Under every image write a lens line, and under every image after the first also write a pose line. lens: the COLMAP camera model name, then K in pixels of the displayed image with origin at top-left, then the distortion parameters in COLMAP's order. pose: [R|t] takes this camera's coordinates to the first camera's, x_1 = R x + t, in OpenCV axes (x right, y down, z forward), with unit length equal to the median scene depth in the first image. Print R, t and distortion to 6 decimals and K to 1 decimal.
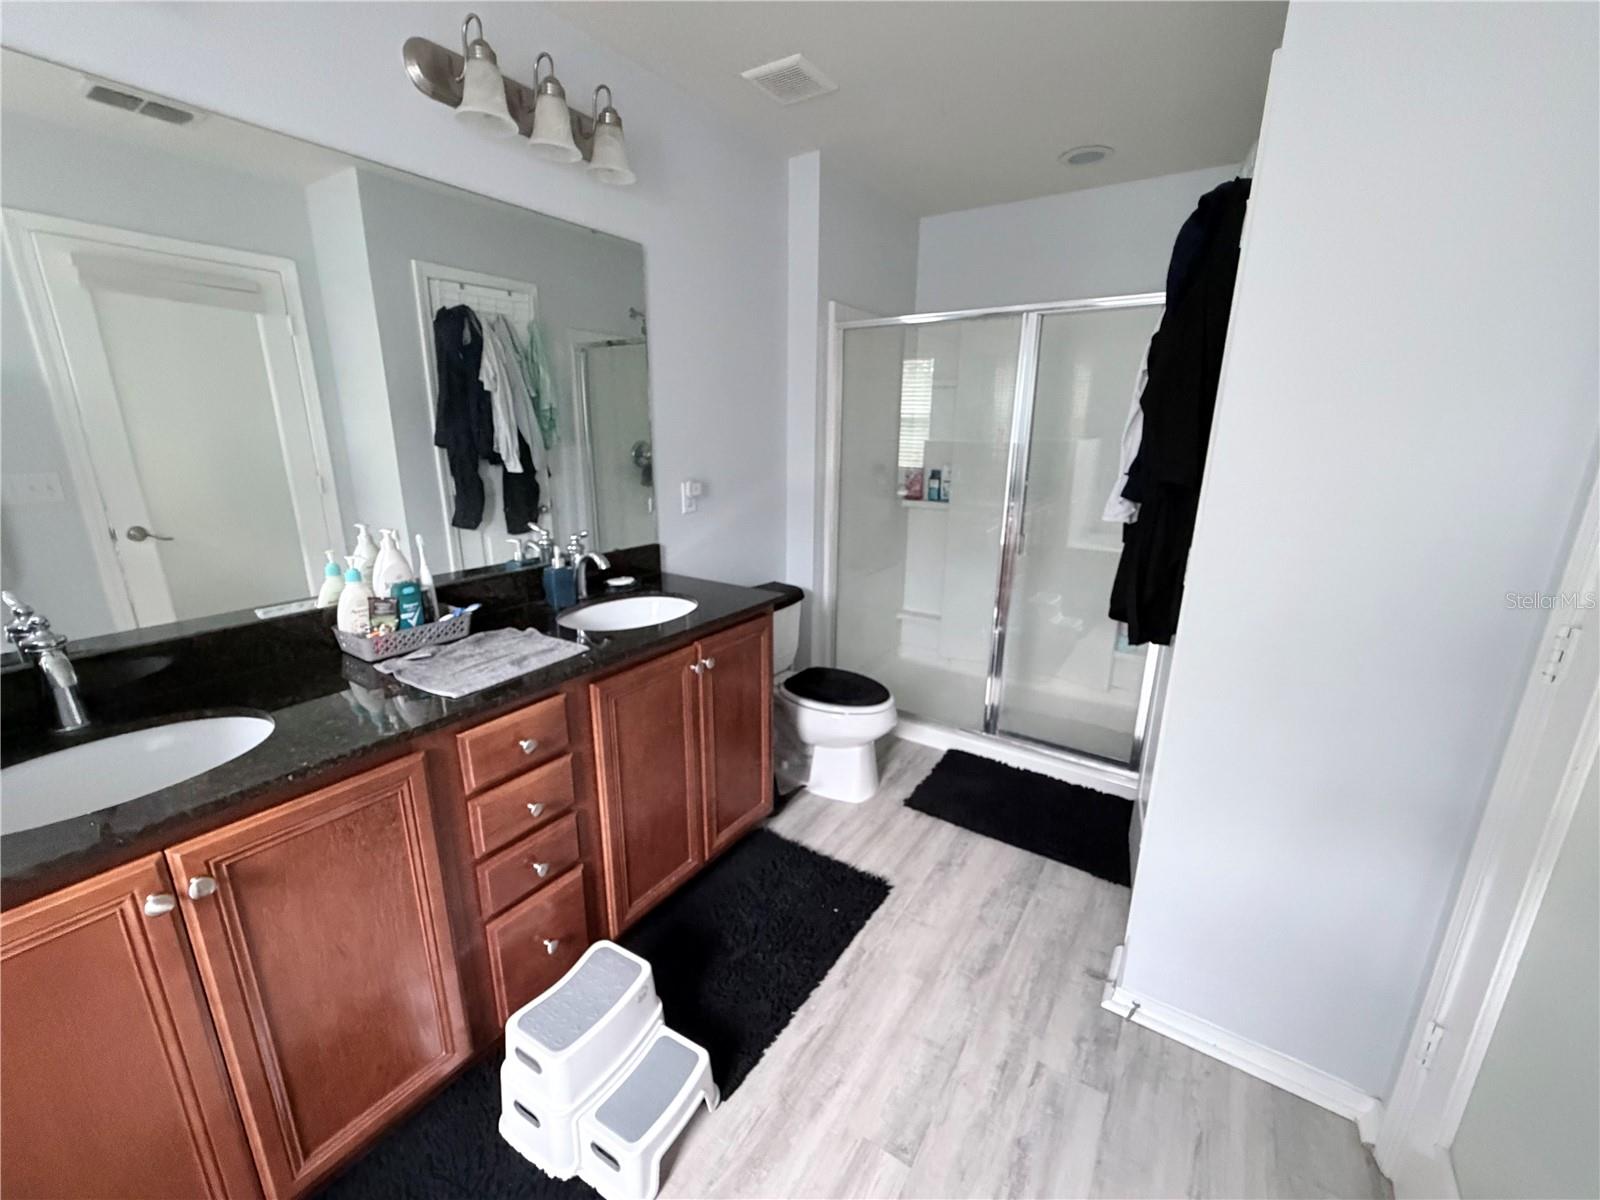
lens RADIAL K [[638.6, 0, 795.5], [0, 638.6, 598.2], [0, 0, 1]] dist [-0.000835, 0.000052]
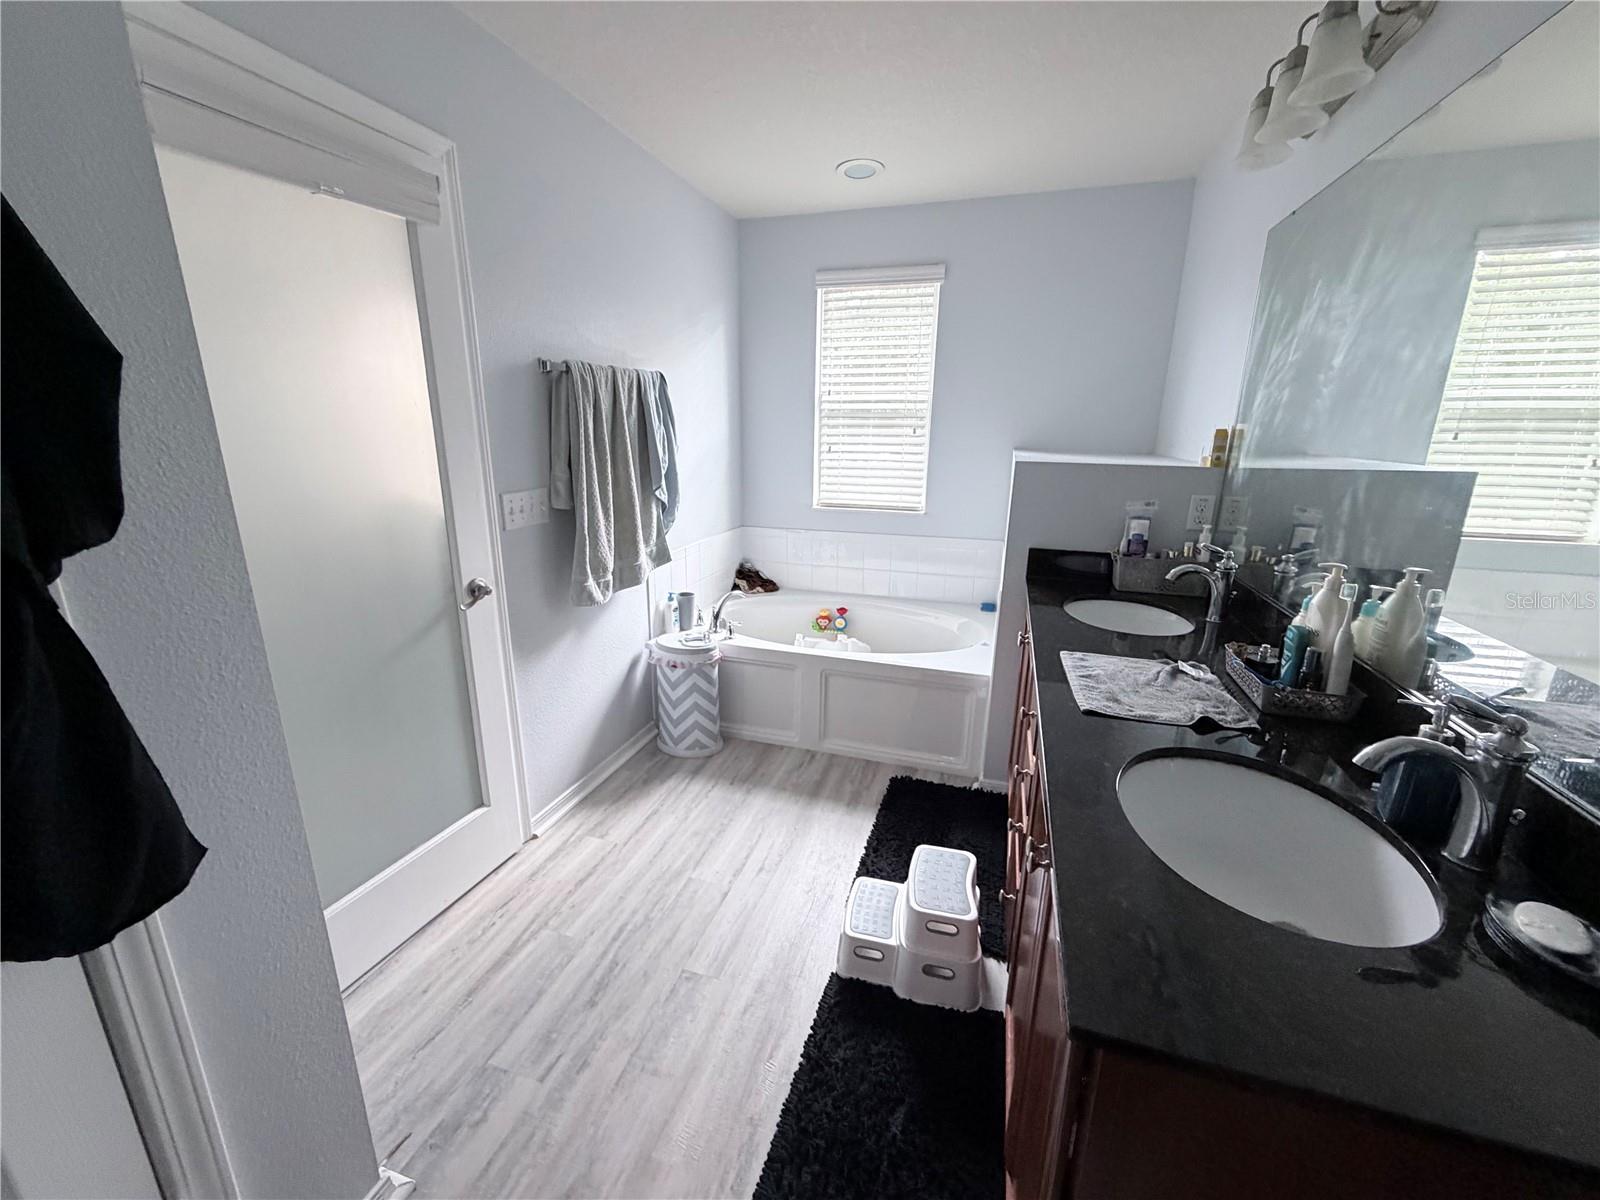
lens RADIAL K [[638.6, 0, 795.5], [0, 638.6, 598.2], [0, 0, 1]] dist [-0.000835, 0.000052]
pose [[-0.963262, 0.050514, -0.263771, 0.237834], [-0.088354, 0.867876, 0.488862, -0.423441], [0.253615, 0.494207, -0.831528, 1.590027]]
